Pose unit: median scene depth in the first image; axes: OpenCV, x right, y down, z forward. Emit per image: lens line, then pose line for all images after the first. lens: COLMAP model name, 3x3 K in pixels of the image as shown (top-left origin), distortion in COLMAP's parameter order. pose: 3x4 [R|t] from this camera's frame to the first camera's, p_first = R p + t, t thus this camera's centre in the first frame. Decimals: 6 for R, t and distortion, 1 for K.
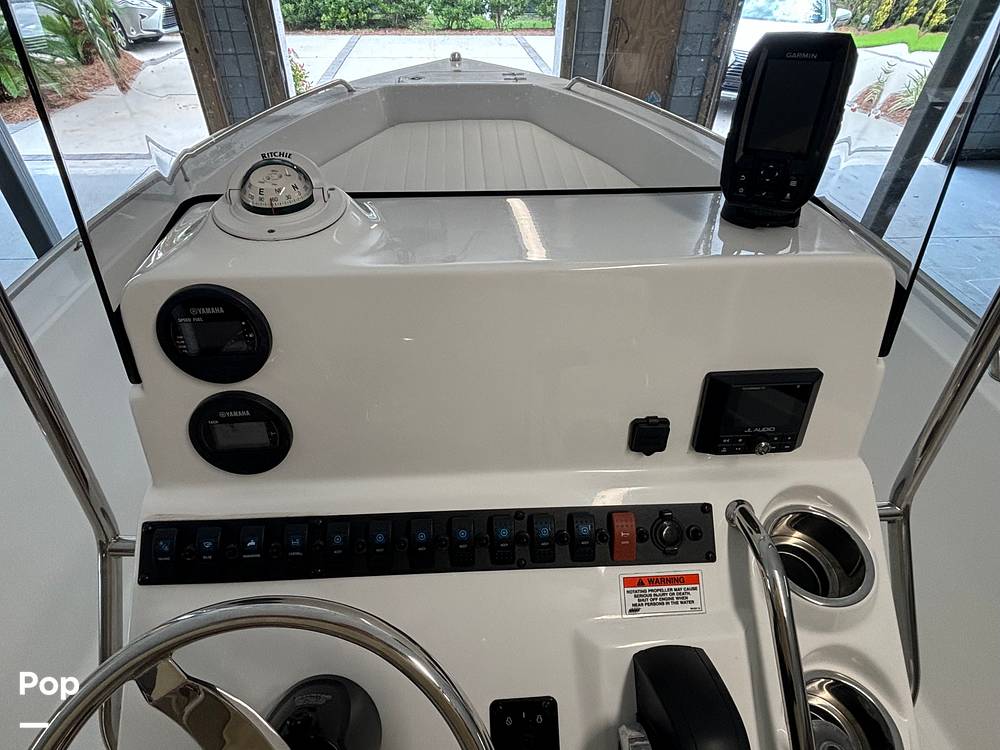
lens RADIAL K [[561.8, 0, 495.1], [0, 561.8, 373.3], [0, 0, 1]] dist [-0.013363, 0.014275]
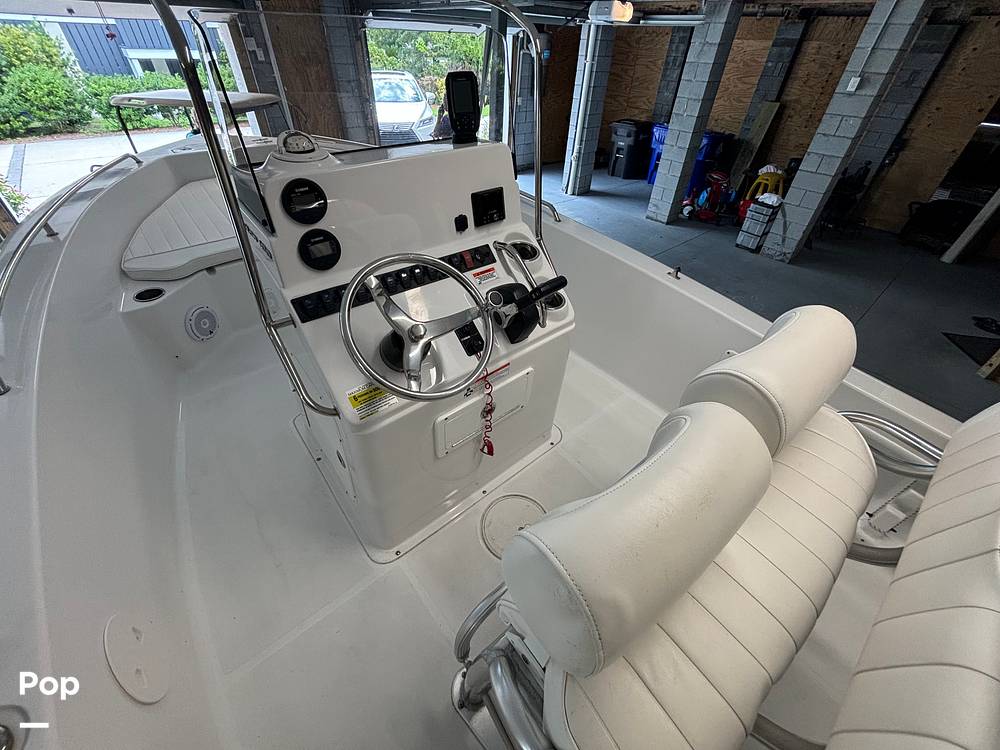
lens RADIAL K [[401.3, 0, 500.0], [0, 401.3, 375.0], [0, 0, 1]] dist [-0.001936, -0.000424]
pose [[0.803760, -0.372217, 0.464138, -0.775145], [0.361915, 0.925075, 0.115128, 0.641746], [-0.472215, 0.075443, 0.878249, -0.791533]]
